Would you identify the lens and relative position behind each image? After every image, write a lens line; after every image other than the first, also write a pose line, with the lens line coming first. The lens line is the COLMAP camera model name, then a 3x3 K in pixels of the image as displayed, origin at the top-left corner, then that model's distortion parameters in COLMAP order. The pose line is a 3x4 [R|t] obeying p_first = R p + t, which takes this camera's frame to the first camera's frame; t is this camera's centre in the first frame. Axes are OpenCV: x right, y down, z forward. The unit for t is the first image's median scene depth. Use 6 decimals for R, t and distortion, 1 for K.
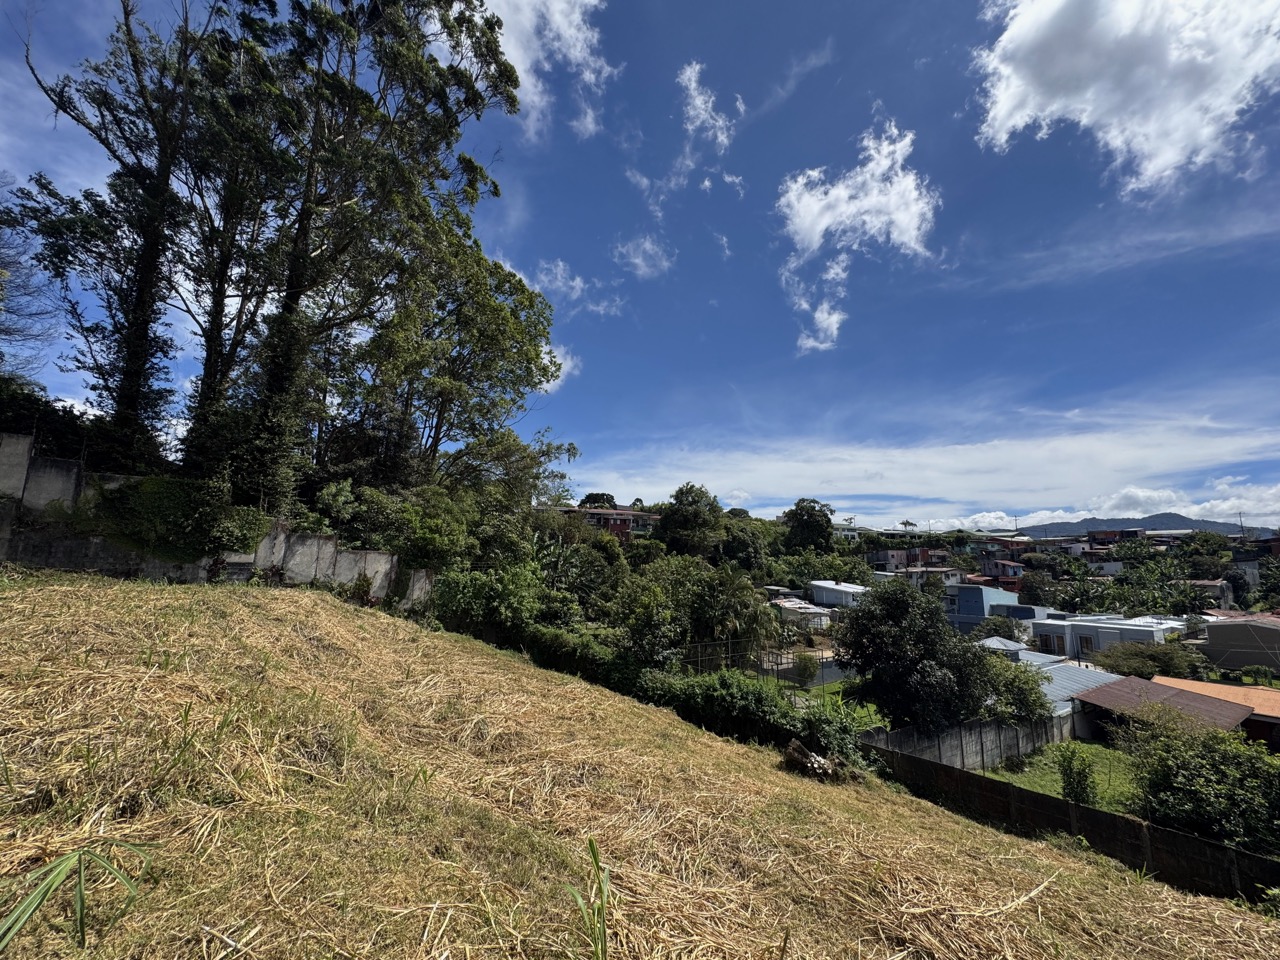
lens RADIAL K [[513.0, 0, 640.6], [0, 513.0, 481.0], [0, 0, 1]] dist [-0.005123, 0.000833]
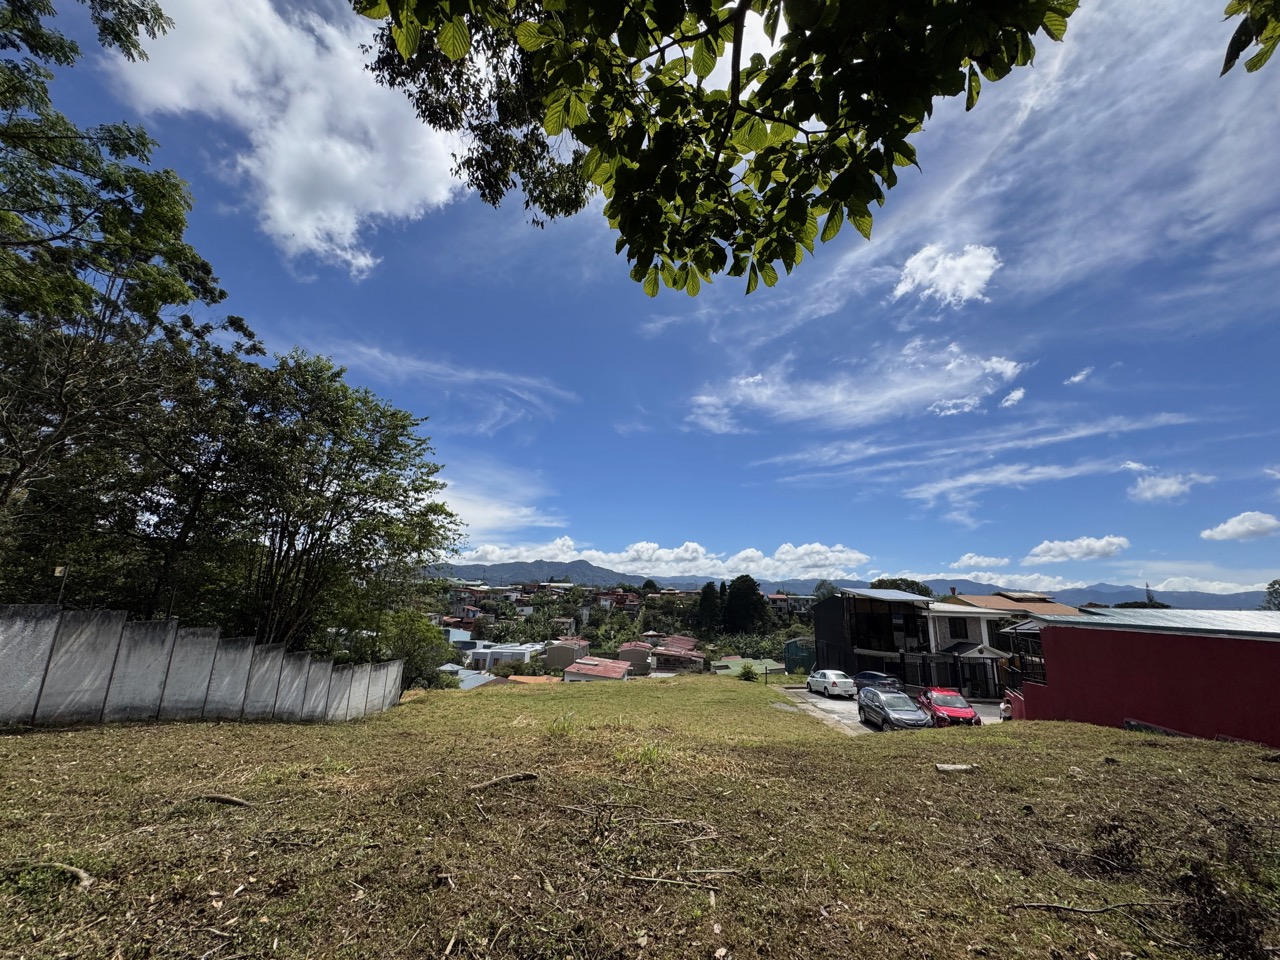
lens RADIAL K [[513.0, 0, 639.8], [0, 513.0, 477.3], [0, 0, 1]] dist [-0.005123, 0.000833]
pose [[0.610012, 0.188075, 0.769749, -0.650121], [-0.141439, 0.981667, -0.127766, -0.320351], [-0.779667, -0.030933, 0.625430, -0.989100]]
